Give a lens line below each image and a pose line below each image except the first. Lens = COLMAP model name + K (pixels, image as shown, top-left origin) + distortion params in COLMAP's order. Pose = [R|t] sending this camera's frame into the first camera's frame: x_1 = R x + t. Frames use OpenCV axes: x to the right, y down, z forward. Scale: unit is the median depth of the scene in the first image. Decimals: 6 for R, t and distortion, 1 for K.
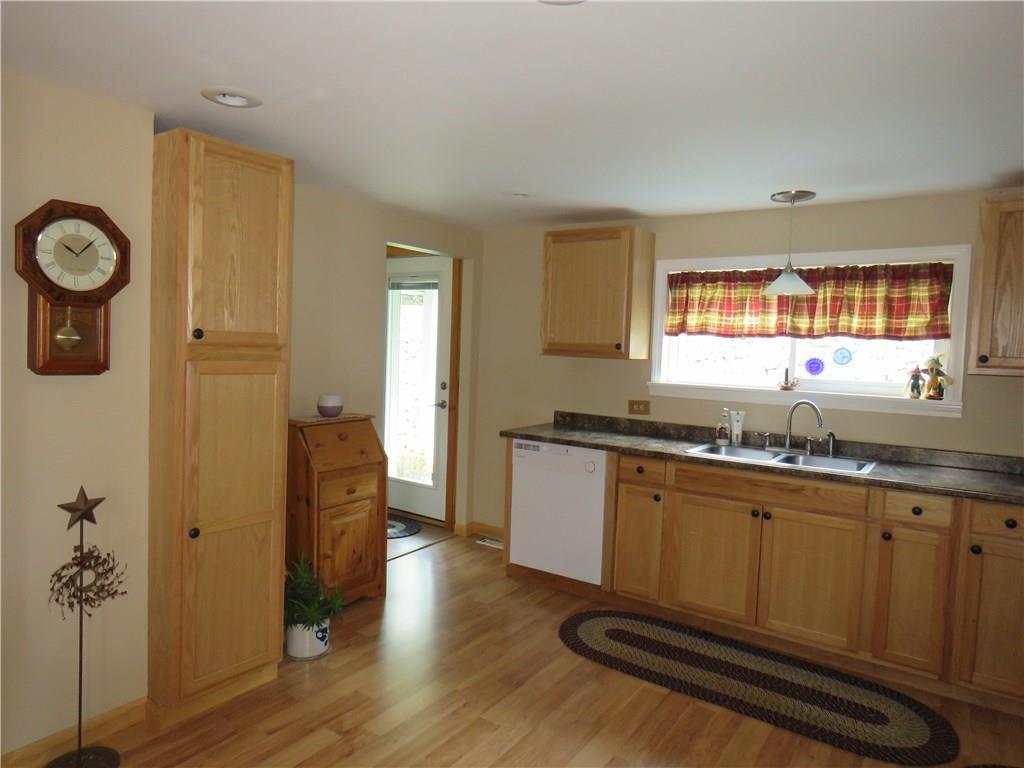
lens RADIAL K [[648.7, 0, 509.8], [0, 648.7, 380.2], [0, 0, 1]] dist [0.001251, 0.010585]
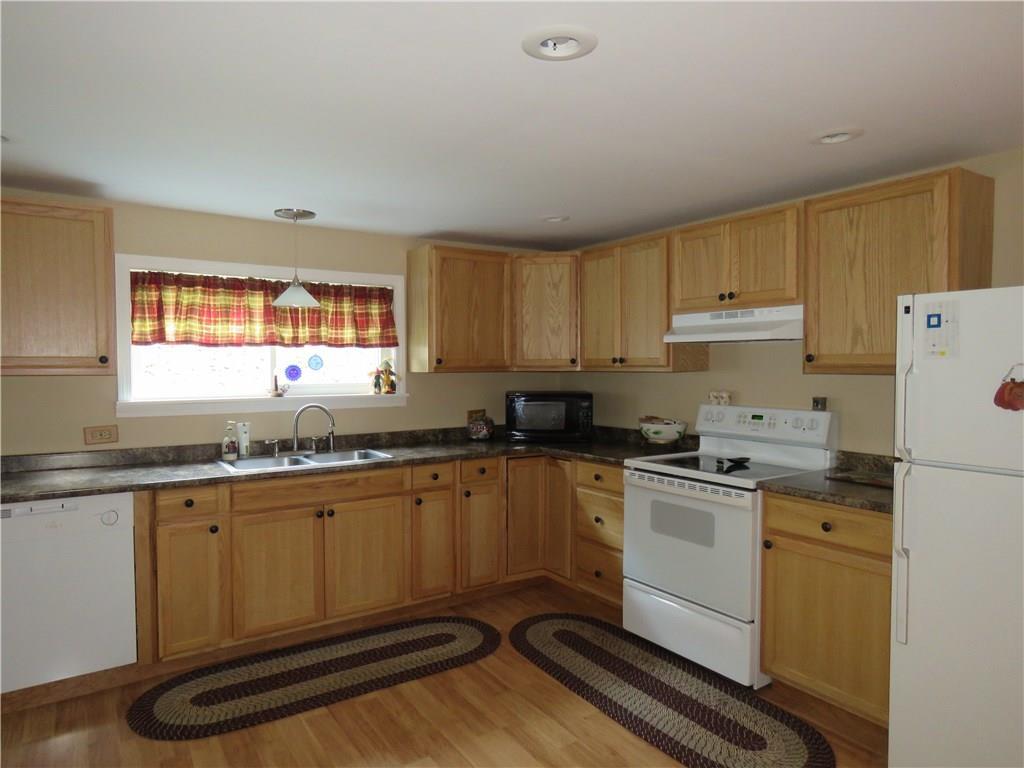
lens RADIAL K [[648.7, 0, 509.4], [0, 648.7, 384.8], [0, 0, 1]] dist [0.001251, 0.010585]
pose [[0.373623, -0.066594, 0.925187, -0.425124], [0.062547, 0.996958, 0.046502, -0.031120], [-0.925469, 0.040494, 0.376652, 0.280962]]
